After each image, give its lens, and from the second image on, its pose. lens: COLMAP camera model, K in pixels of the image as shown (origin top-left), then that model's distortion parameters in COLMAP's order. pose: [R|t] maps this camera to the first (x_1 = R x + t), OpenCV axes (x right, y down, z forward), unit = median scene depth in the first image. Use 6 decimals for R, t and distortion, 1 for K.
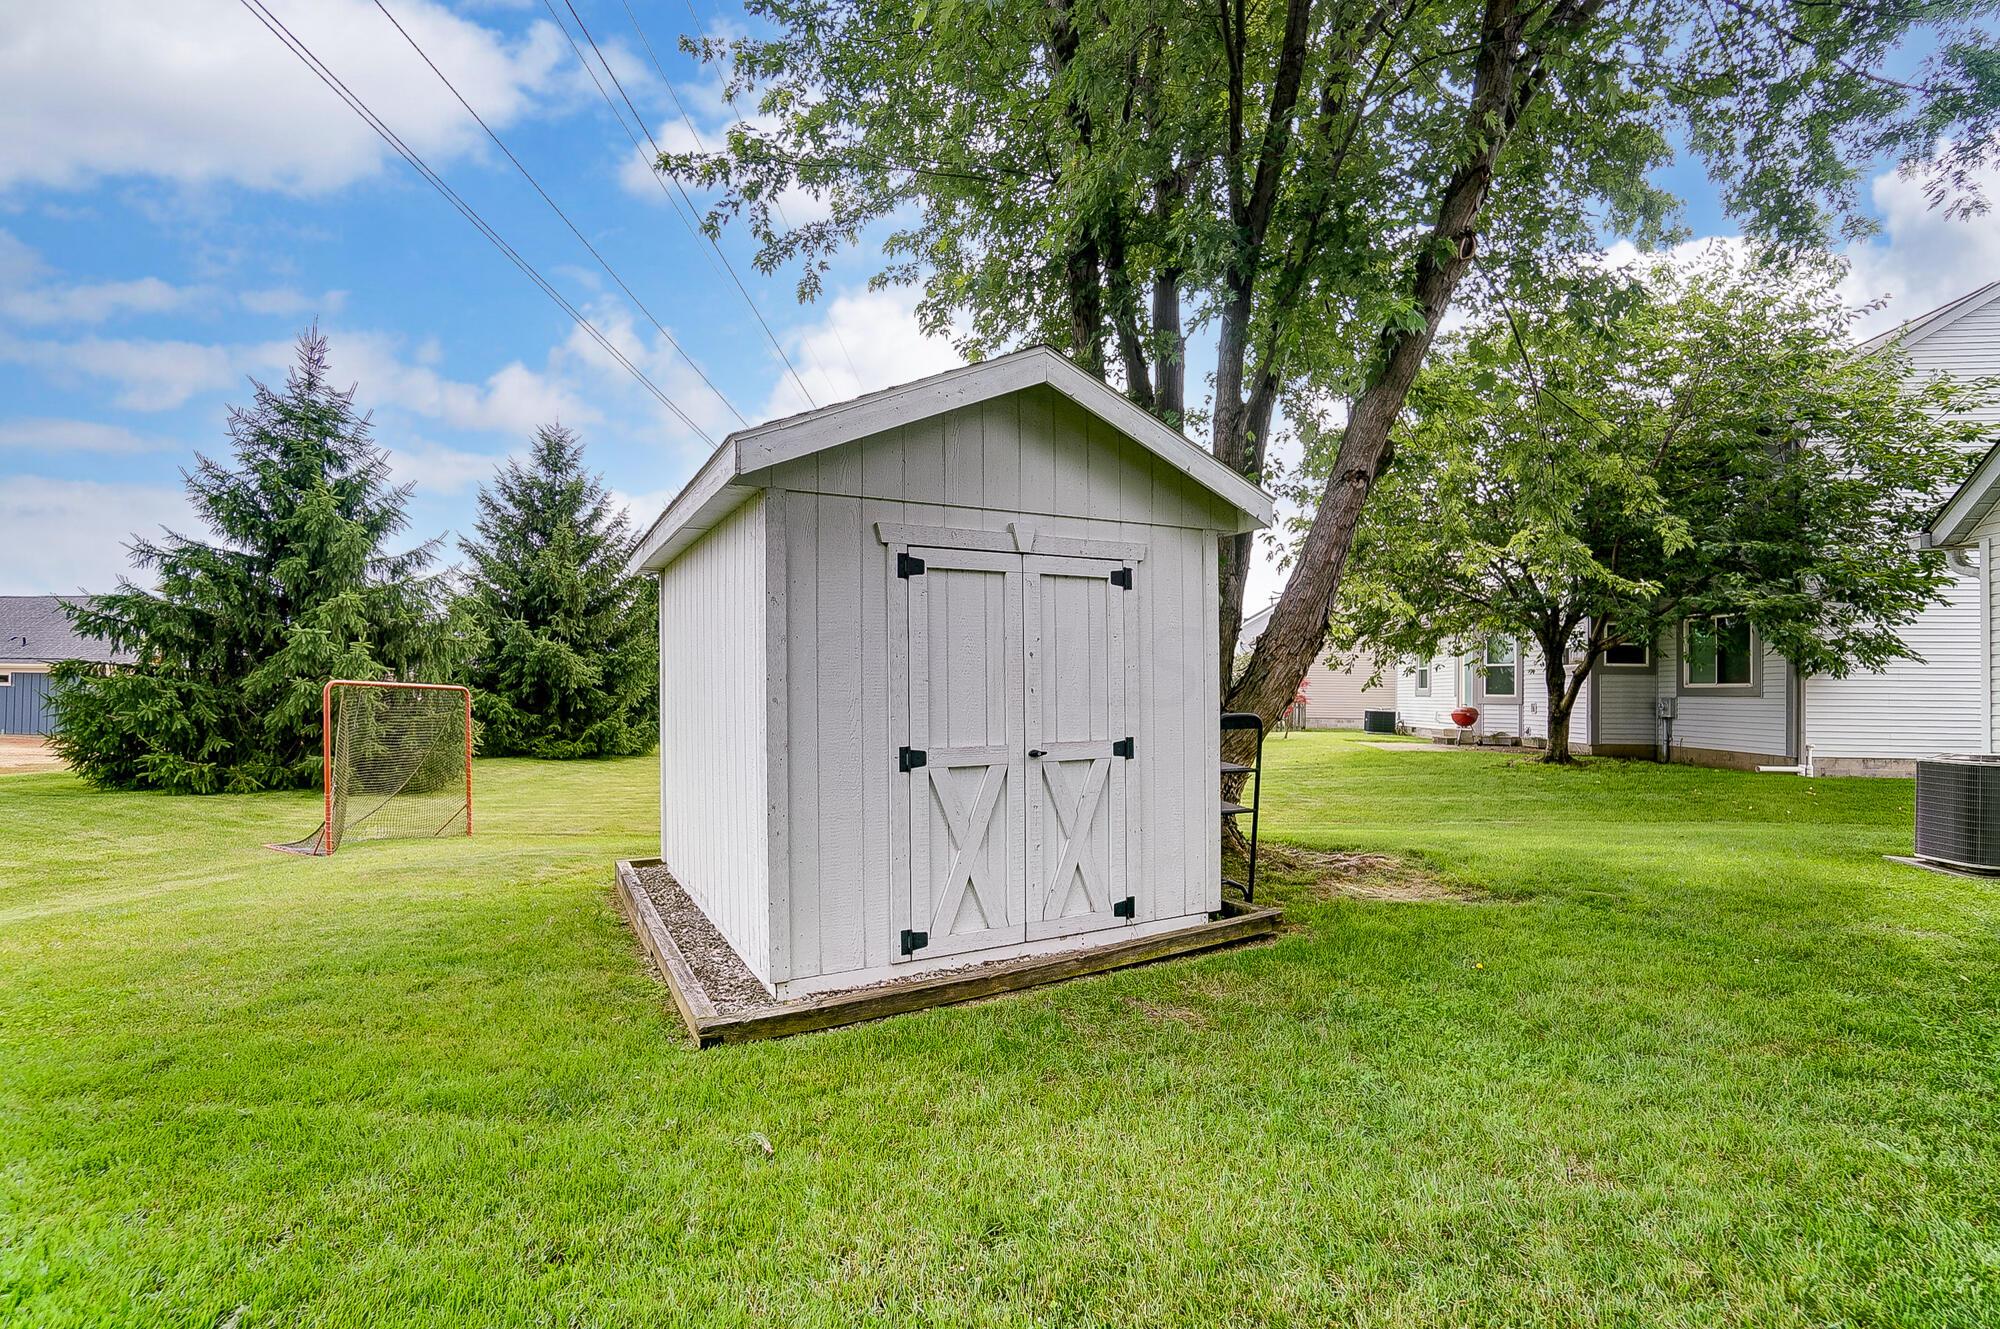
lens RADIAL K [[899.4, 0, 984.2], [0, 899.4, 705.3], [0, 0, 1]] dist [-0.058018, 0.023394]
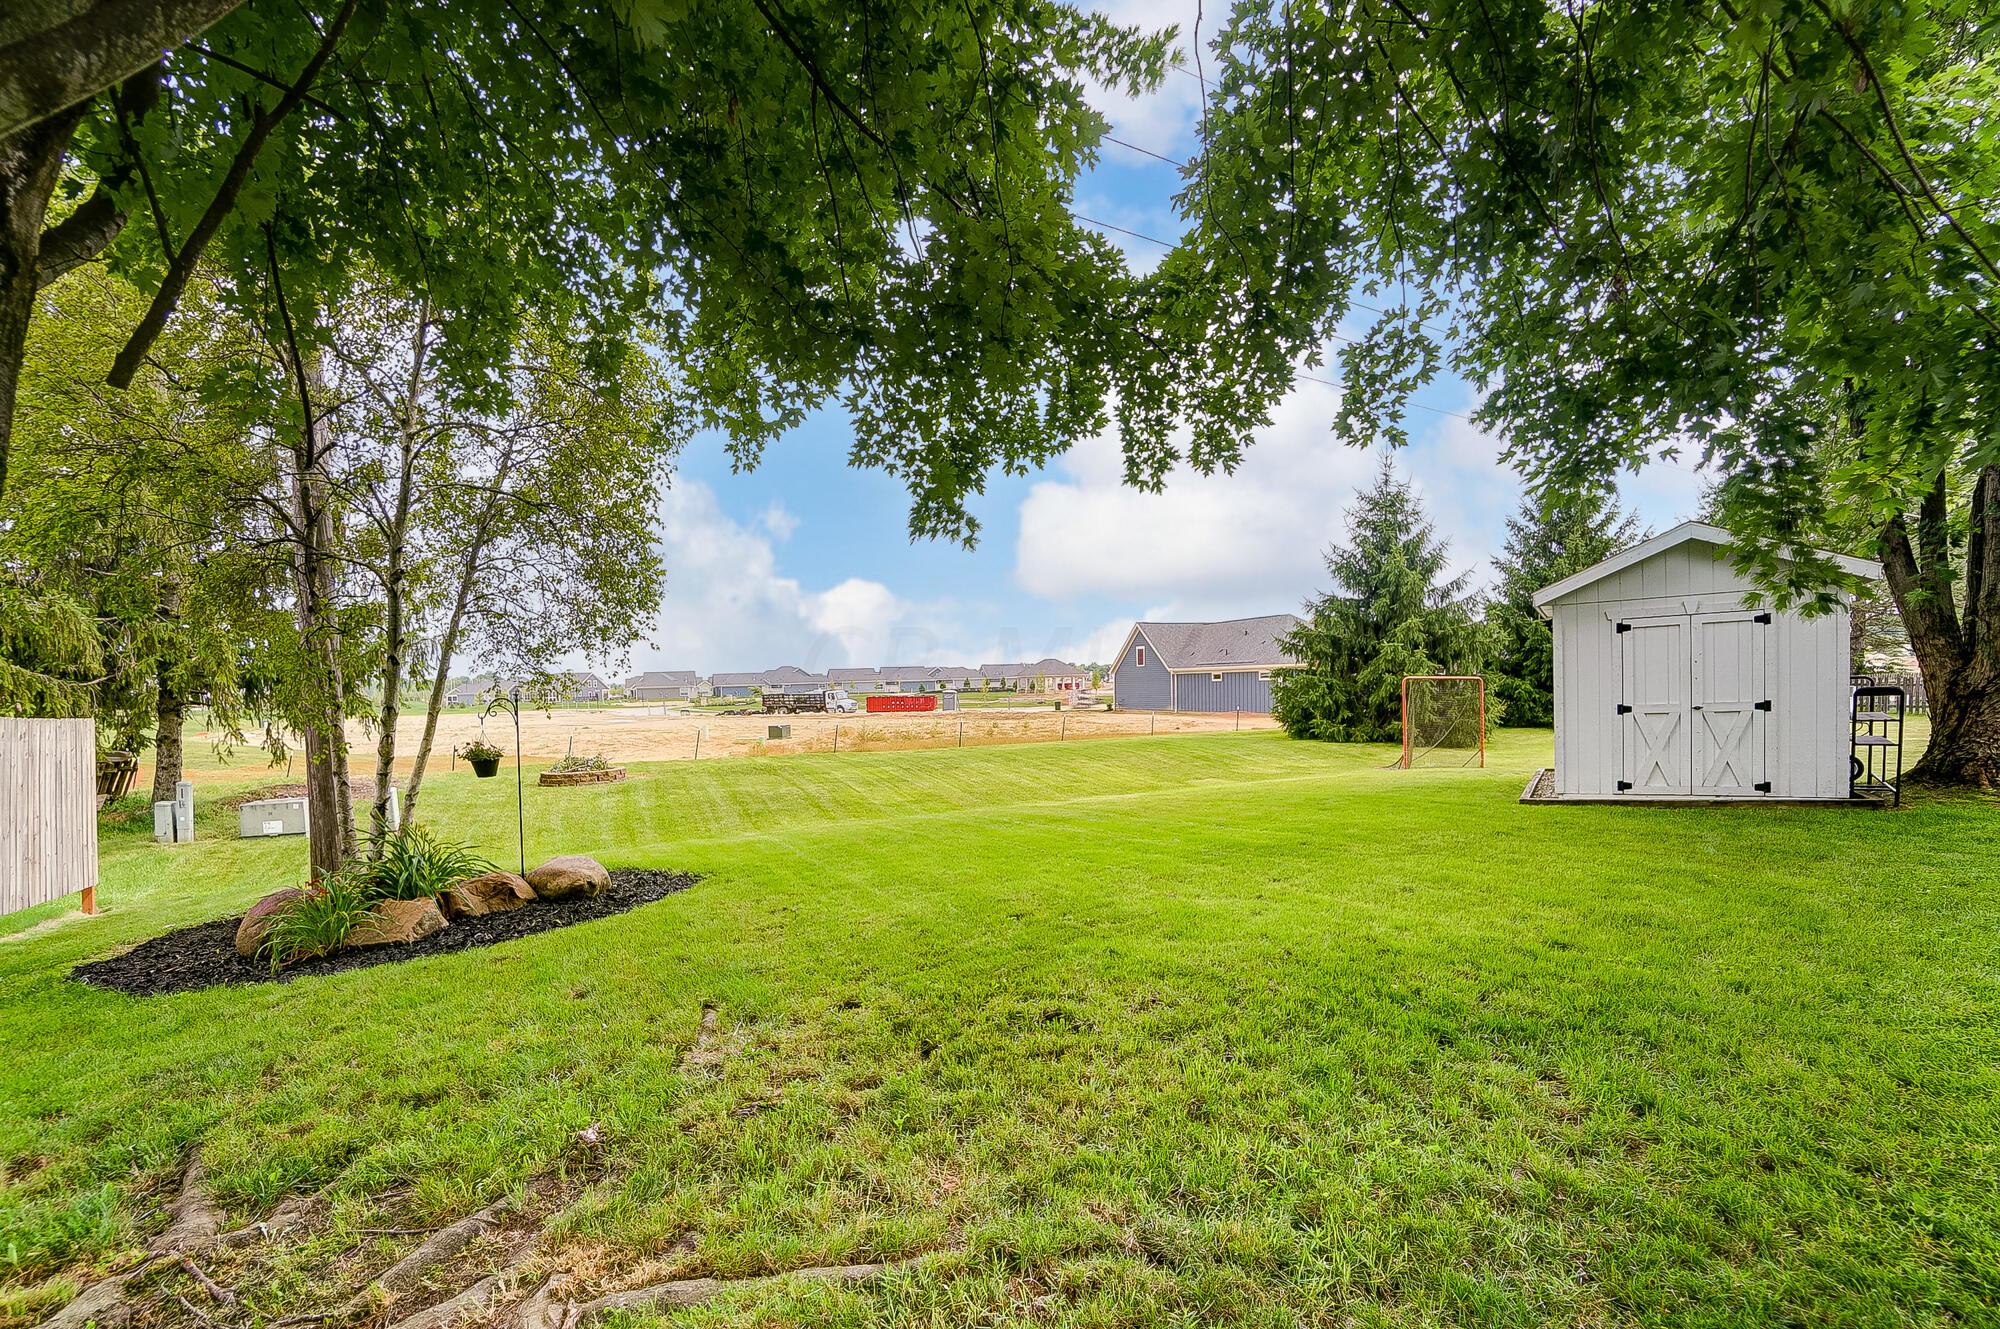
lens RADIAL K [[899.4, 0, 984.2], [0, 899.4, 705.3], [0, 0, 1]] dist [-0.058018, 0.023394]
pose [[0.469196, -0.004196, -0.883084, 0.307863], [0.023170, 0.999703, 0.007560, -0.002165], [0.882790, -0.024008, 0.469154, -0.414413]]
